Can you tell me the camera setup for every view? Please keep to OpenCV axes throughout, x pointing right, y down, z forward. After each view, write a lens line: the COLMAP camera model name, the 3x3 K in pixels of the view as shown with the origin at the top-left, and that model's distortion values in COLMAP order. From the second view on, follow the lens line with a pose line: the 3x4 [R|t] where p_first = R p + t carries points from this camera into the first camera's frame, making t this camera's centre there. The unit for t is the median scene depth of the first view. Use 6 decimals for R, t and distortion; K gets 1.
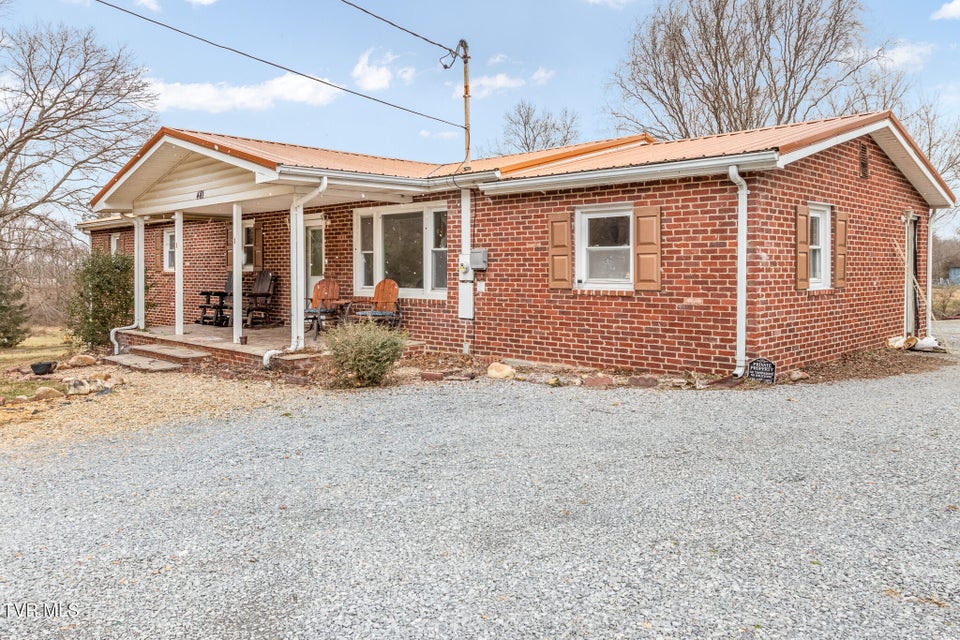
lens RADIAL K [[742.2, 0, 480.0], [0, 742.2, 320.0], [0, 0, 1]] dist [-0.006185, 0.009029]
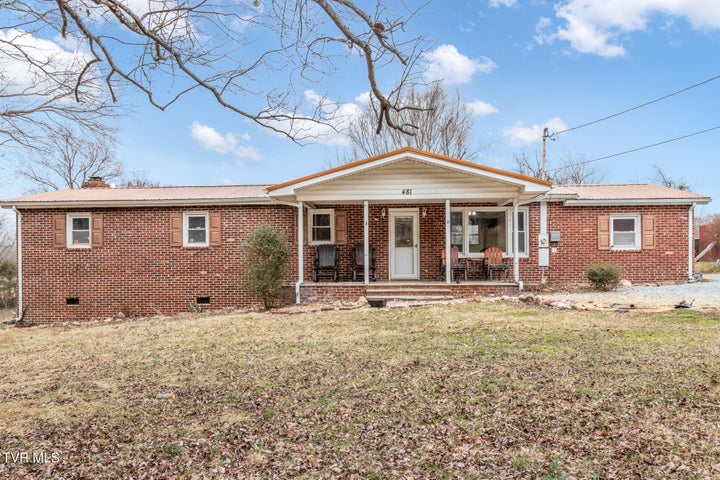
lens RADIAL K [[556.7, 0, 360.0], [0, 556.7, 240.0], [0, 0, 1]] dist [-0.006185, 0.009029]
pose [[0.711930, -0.018848, 0.701998, -1.440738], [0.055378, 0.998034, -0.029364, -0.056832], [-0.700064, 0.059781, 0.711574, 0.284504]]
